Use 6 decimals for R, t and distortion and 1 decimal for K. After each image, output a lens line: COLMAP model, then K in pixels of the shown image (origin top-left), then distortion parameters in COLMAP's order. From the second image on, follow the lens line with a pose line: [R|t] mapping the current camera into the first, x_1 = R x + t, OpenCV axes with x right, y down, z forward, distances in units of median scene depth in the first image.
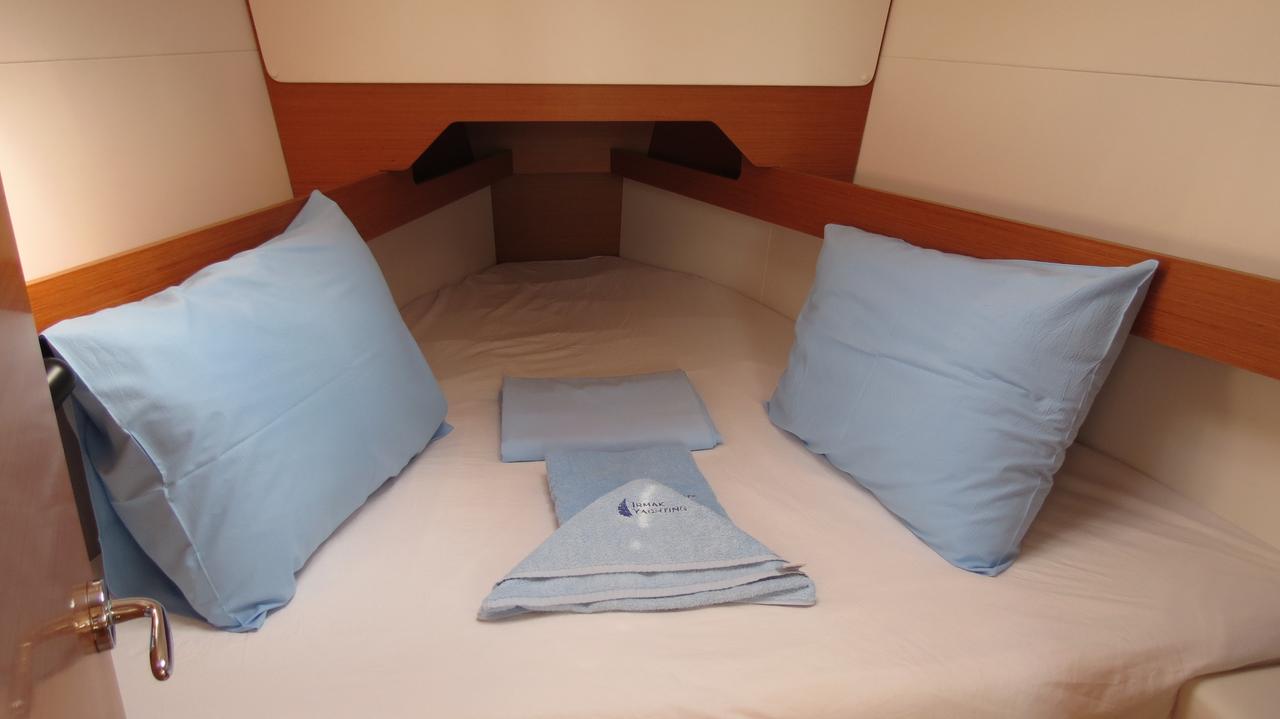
lens RADIAL K [[921.6, 0, 640.0], [0, 921.6, 359.5], [0, 0, 1]] dist [-0.028152, 0.002322]
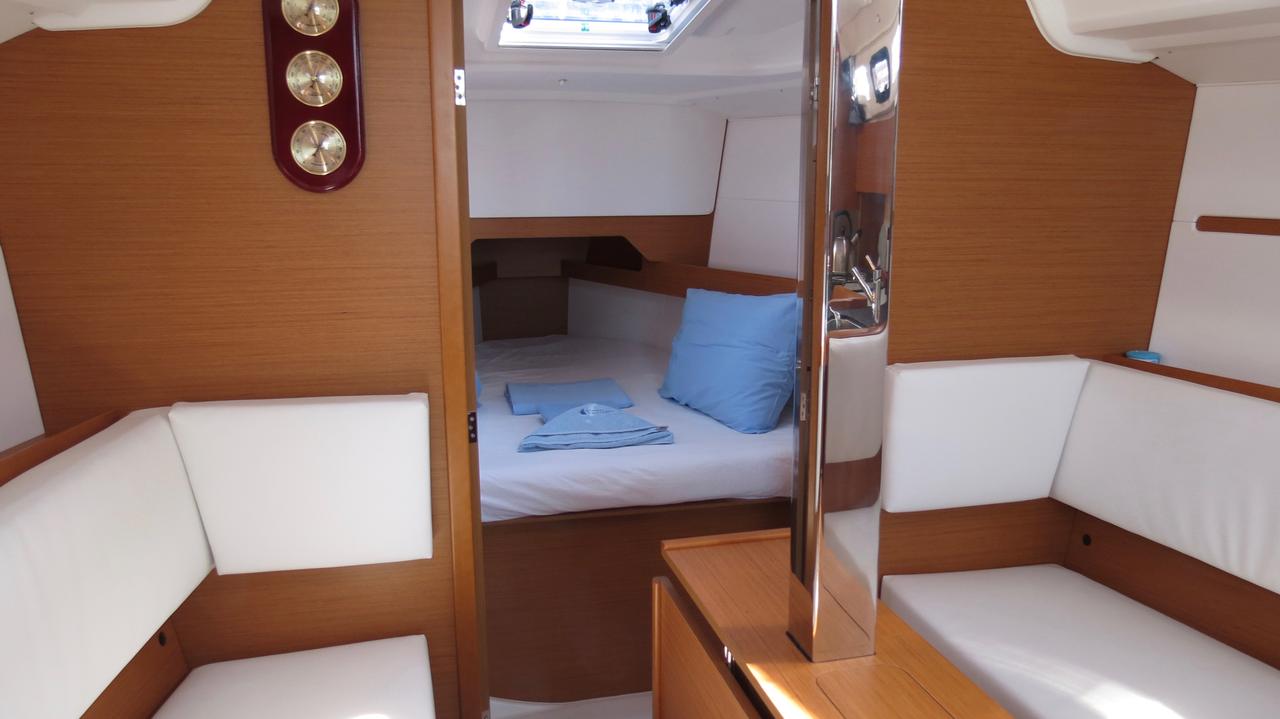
lens RADIAL K [[921.6, 0, 640.0], [0, 921.6, 359.5], [0, 0, 1]] dist [-0.028152, 0.002322]
pose [[0.996825, -0.033382, 0.072284, -0.027391], [0.043841, 0.987967, -0.148321, 0.281784], [-0.066463, 0.151019, 0.986294, -0.835011]]
